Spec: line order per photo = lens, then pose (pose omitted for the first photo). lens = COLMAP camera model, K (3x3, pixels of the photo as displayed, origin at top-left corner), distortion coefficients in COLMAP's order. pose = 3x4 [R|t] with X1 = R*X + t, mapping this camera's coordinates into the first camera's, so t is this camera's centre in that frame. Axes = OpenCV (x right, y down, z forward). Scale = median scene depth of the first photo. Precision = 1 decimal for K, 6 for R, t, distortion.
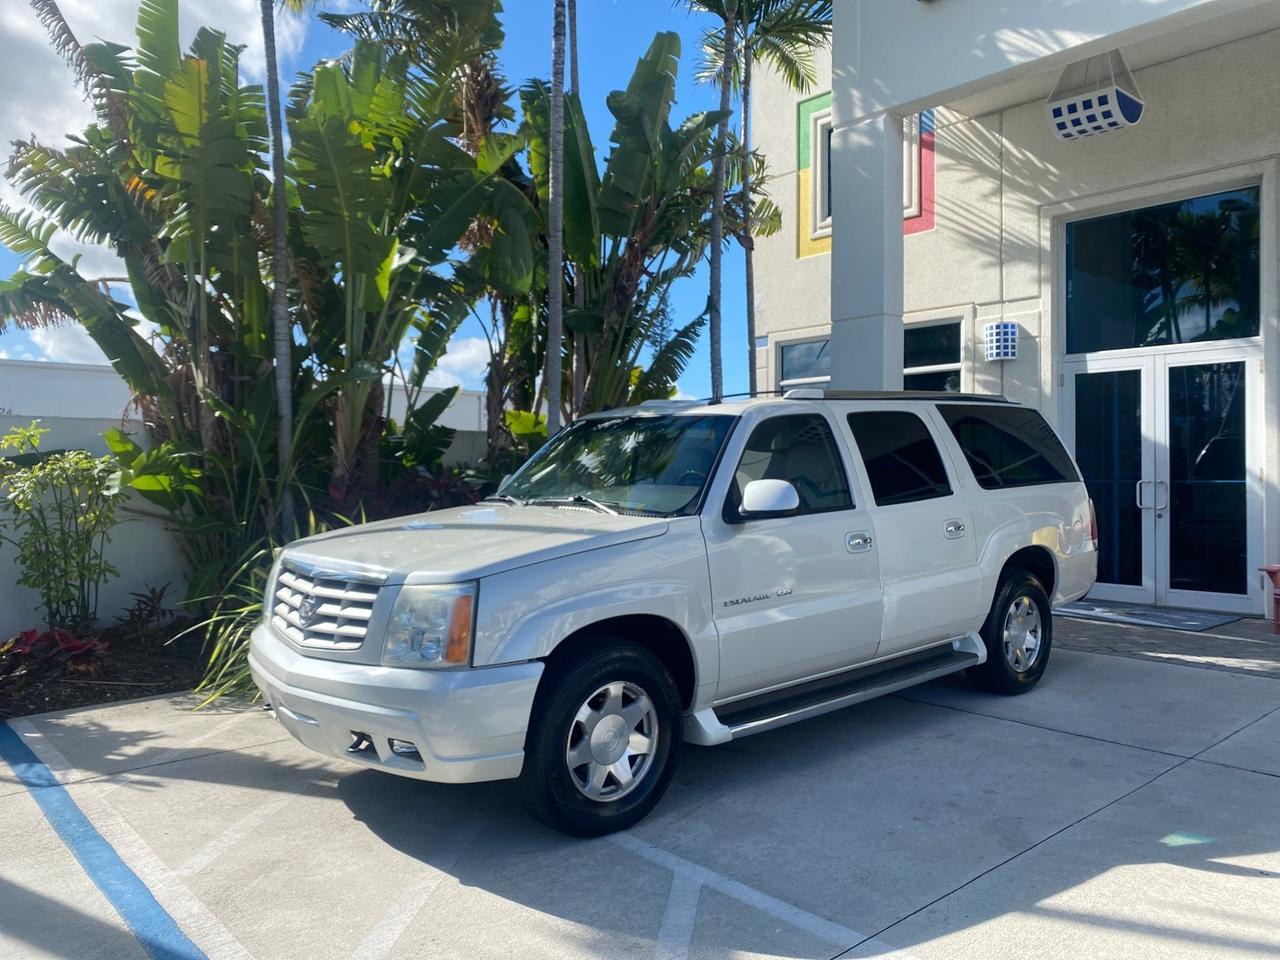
lens RADIAL K [[978.5, 0, 642.8], [0, 978.5, 474.8], [0, 0, 1]] dist [0.023277, -0.021155]
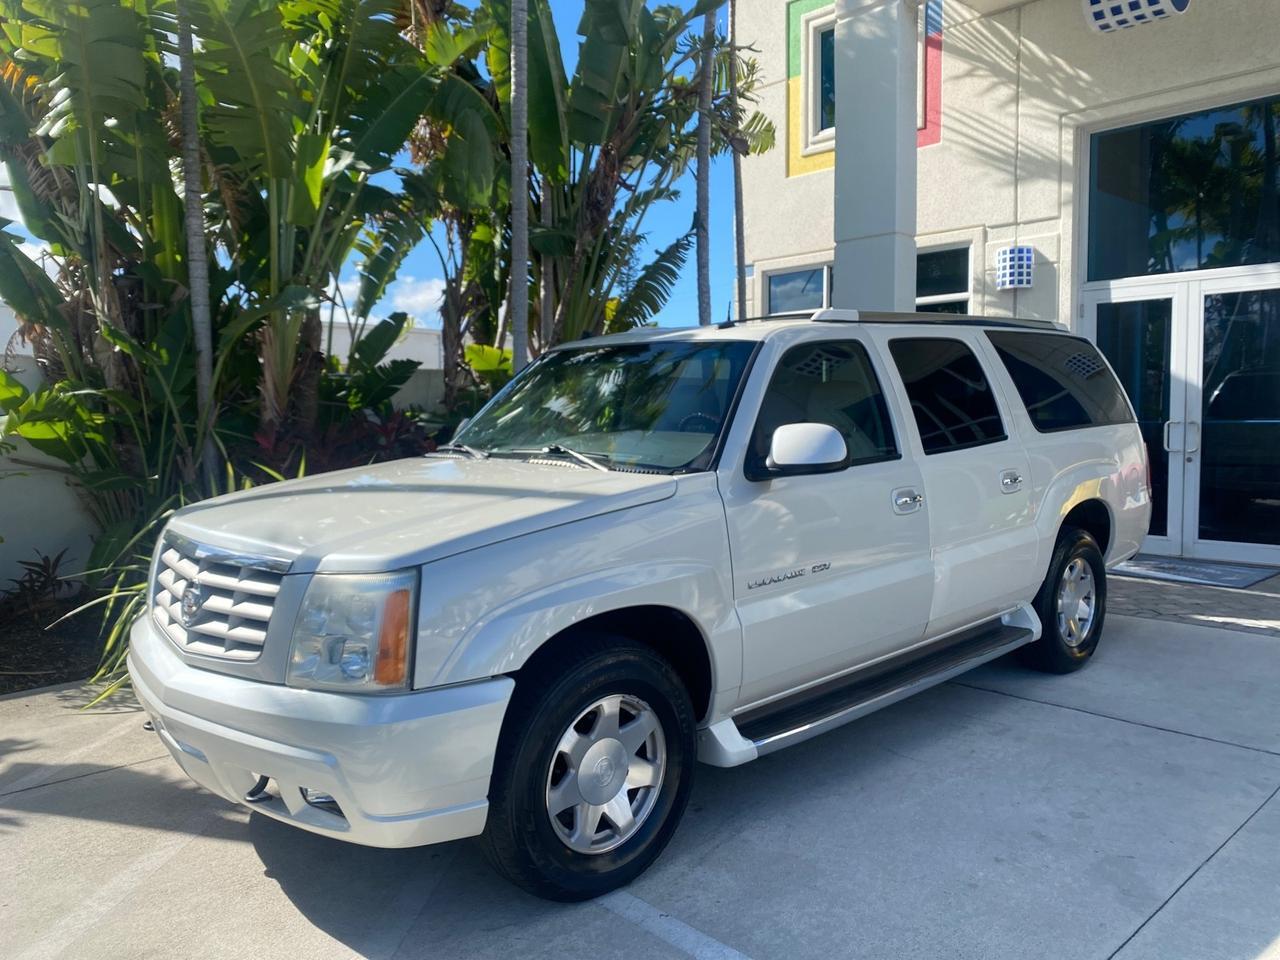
lens RADIAL K [[978.5, 0, 643.5], [0, 978.5, 476.8], [0, 0, 1]] dist [0.023277, -0.021155]
pose [[0.999357, -0.007306, 0.035090, -0.014248], [0.005183, 0.998173, 0.060199, 0.000108], [-0.035465, -0.059978, 0.997569, 0.136196]]
